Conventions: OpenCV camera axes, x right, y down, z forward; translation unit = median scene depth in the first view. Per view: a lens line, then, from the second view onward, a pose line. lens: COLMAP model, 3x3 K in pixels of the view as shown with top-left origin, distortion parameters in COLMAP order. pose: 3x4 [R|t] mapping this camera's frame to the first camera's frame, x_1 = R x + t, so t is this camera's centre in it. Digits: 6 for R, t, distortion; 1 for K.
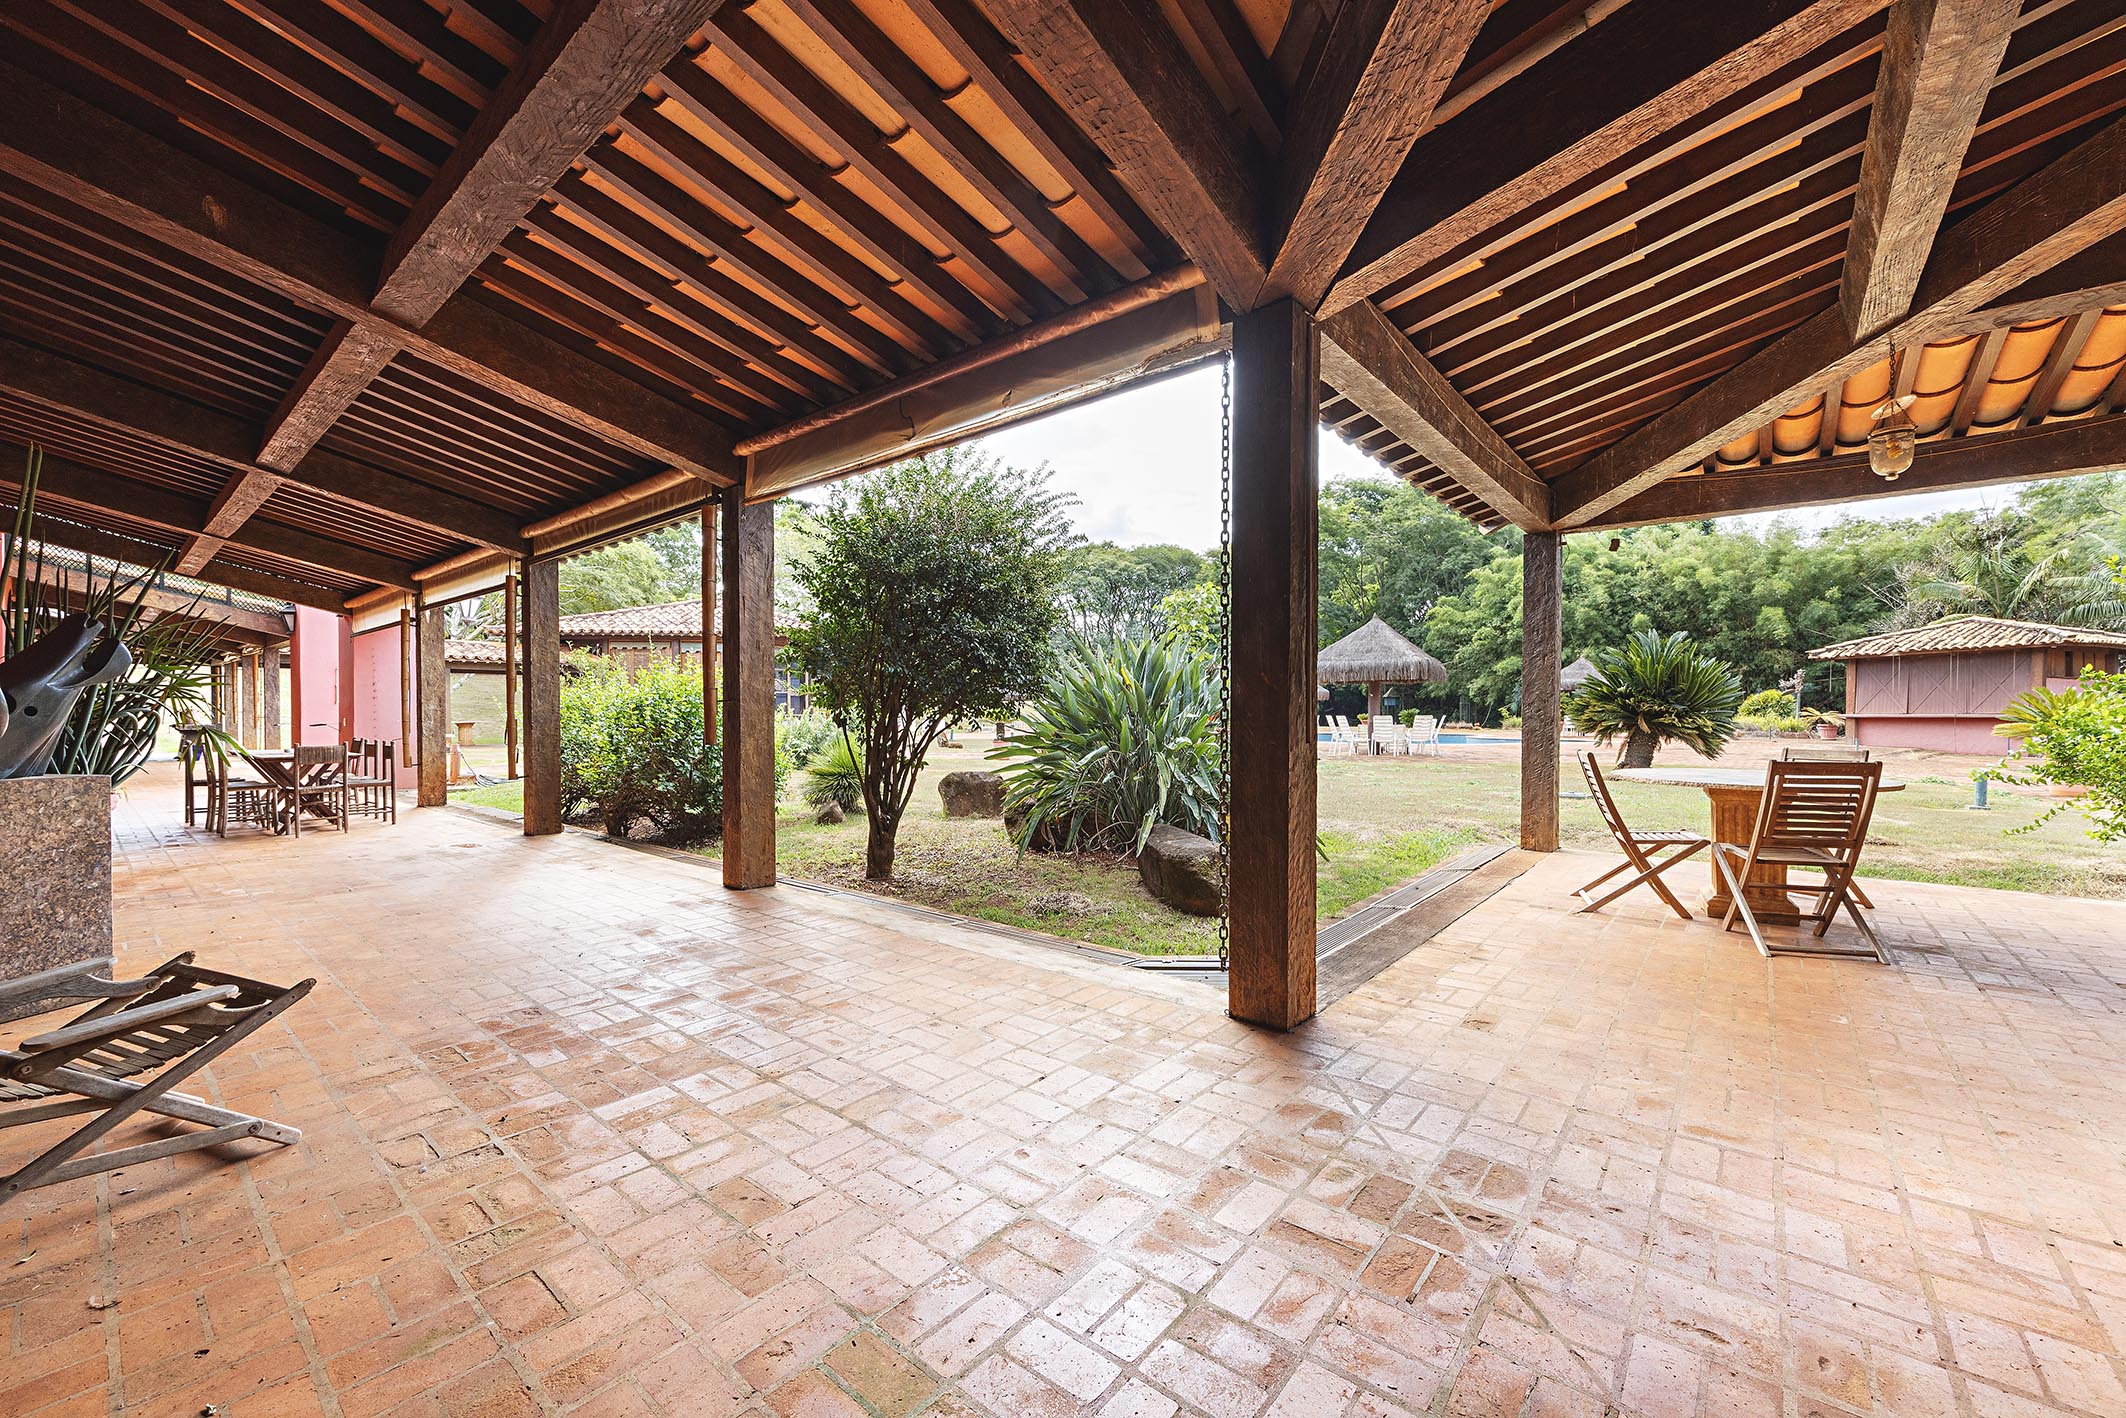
lens RADIAL K [[861.2, 0, 1063.0], [0, 861.2, 709.0], [0, 0, 1]] dist [-0.000469, 0.000061]
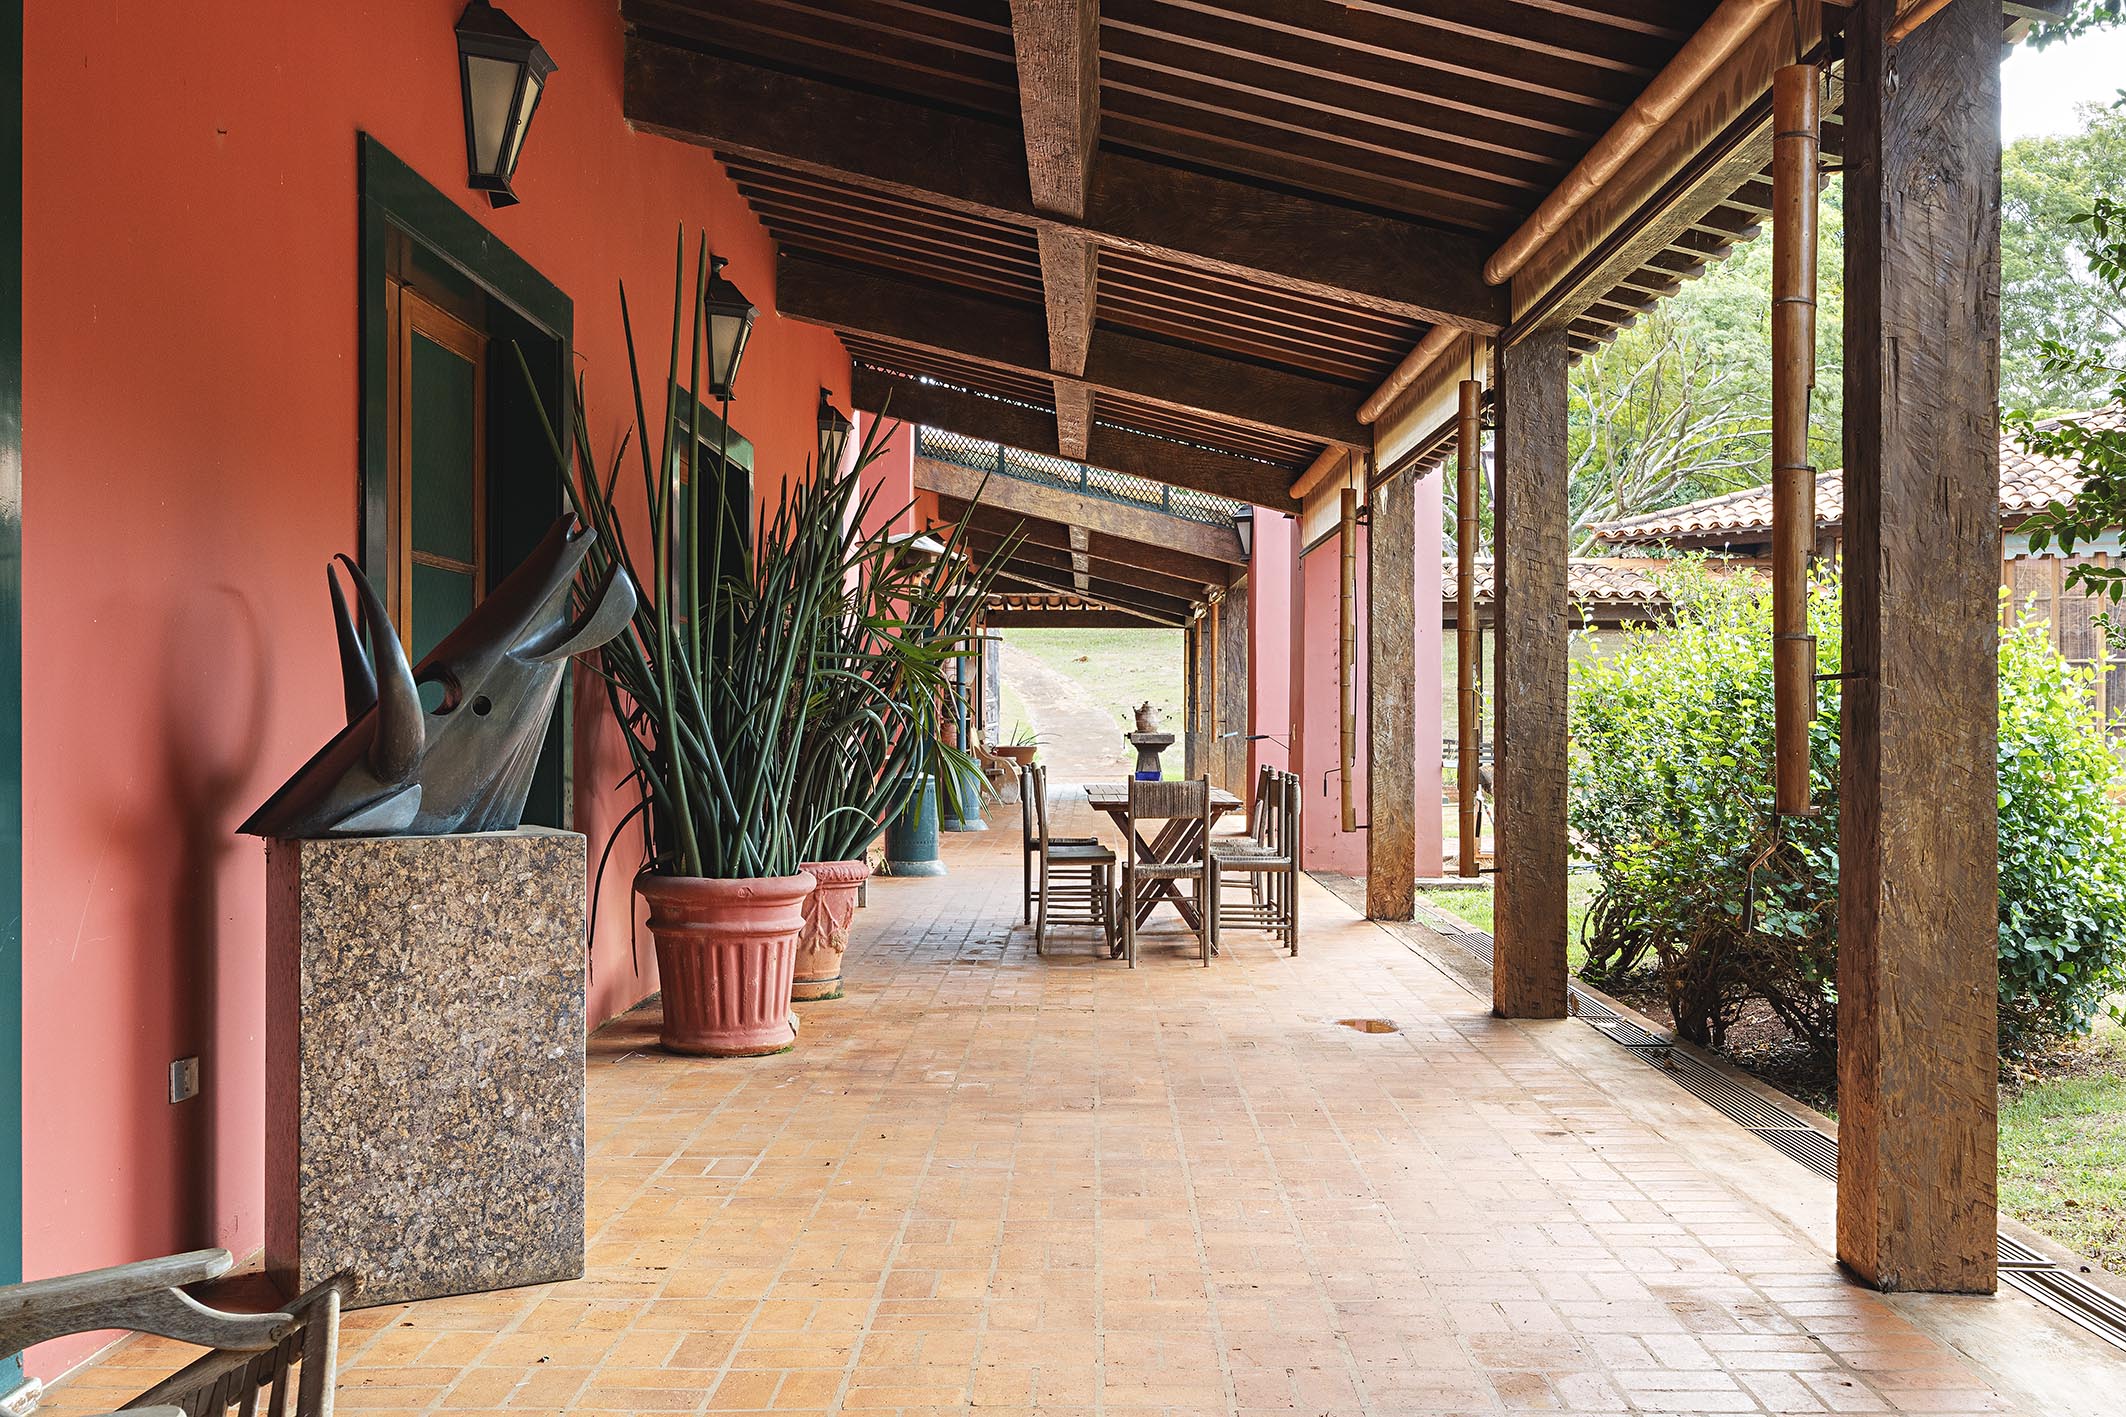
lens RADIAL K [[2183.6, 0, 1063.0], [0, 2183.6, 708.5], [0, 0, 1]] dist [0.003317, -0.008923]
pose [[0.667427, 0.001682, -0.744673, 0.007915], [-0.001129, 0.999999, 0.001246, 0.000879], [0.744674, 0.000009, 0.667428, 0.156806]]
